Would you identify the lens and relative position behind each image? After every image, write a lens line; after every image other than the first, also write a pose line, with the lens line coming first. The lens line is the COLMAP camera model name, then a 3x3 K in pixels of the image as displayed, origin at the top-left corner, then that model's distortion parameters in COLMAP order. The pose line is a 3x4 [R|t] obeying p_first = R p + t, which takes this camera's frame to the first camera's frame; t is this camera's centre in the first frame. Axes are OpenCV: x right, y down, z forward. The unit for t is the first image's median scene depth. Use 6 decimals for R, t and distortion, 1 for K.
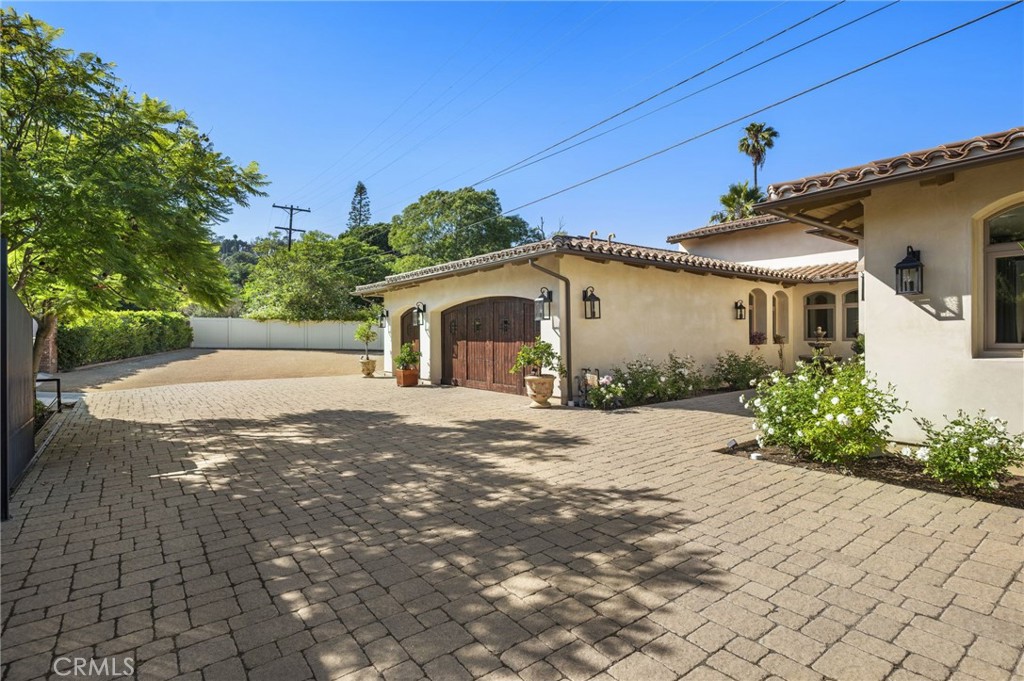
lens RADIAL K [[516.5, 0, 512.0], [0, 516.5, 340.5], [0, 0, 1]] dist [-0.001909, -0.000350]
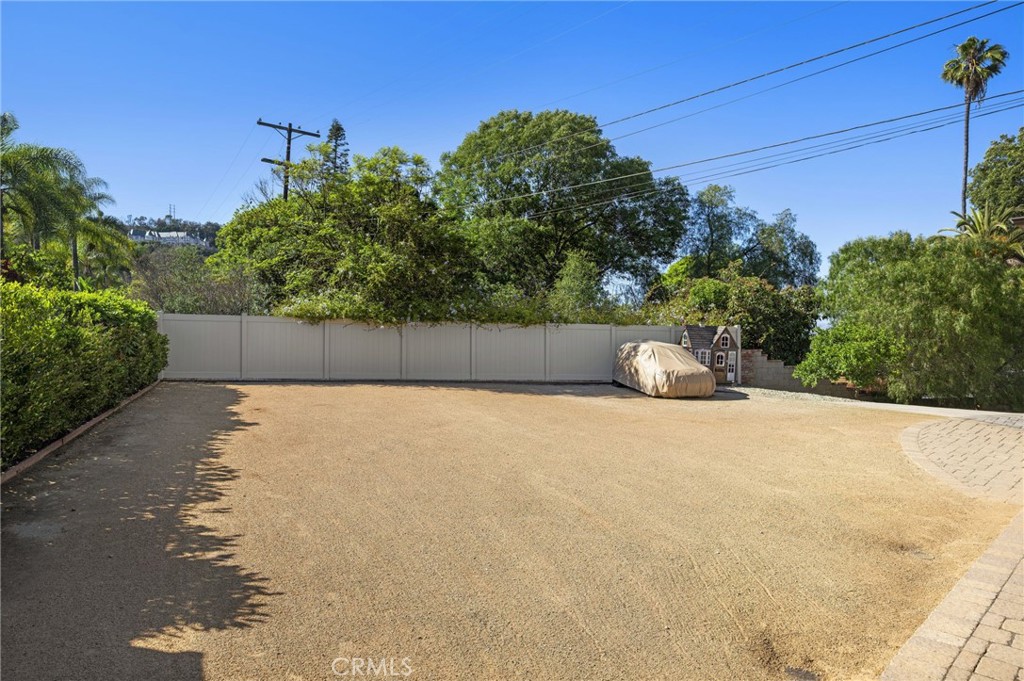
lens RADIAL K [[622.1, 0, 512.0], [0, 622.1, 340.5], [0, 0, 1]] dist [0.001569, 0.000600]
pose [[0.995131, 0.005578, 0.098405, -0.776543], [-0.004198, 0.999890, -0.014232, -0.029889], [-0.098474, 0.013750, 0.995045, 0.893334]]
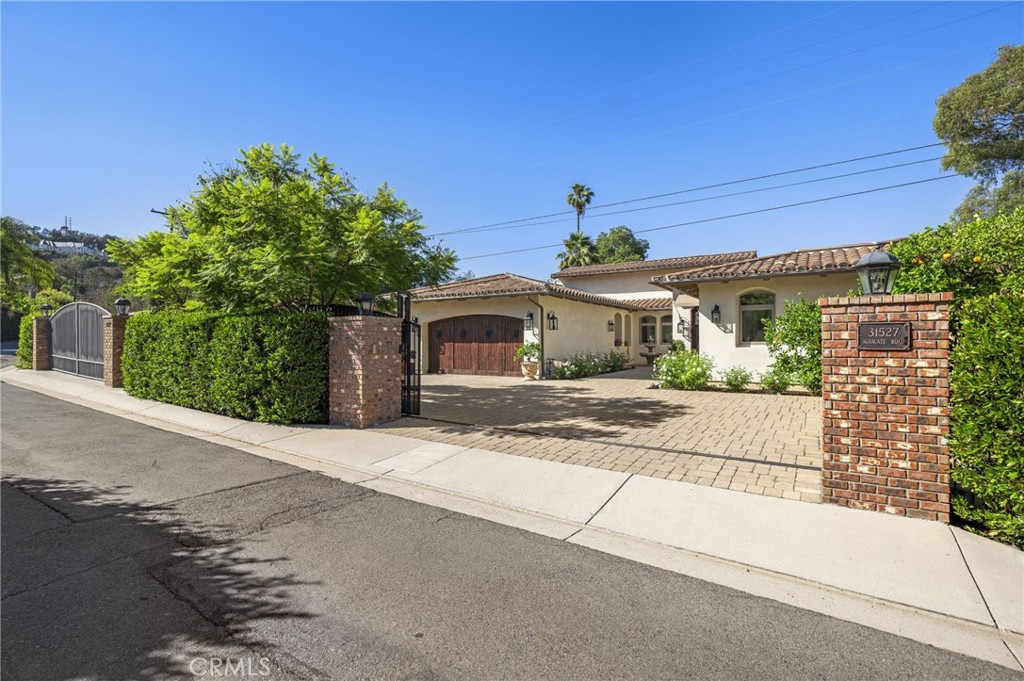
lens RADIAL K [[479.8, 0, 512.0], [0, 479.8, 340.5], [0, 0, 1]] dist [-0.001499, -0.000633]
pose [[0.939980, 0.008279, 0.341130, -0.395491], [-0.002589, 0.999850, -0.017133, 0.016794], [-0.341220, 0.015222, 0.939860, -0.355631]]
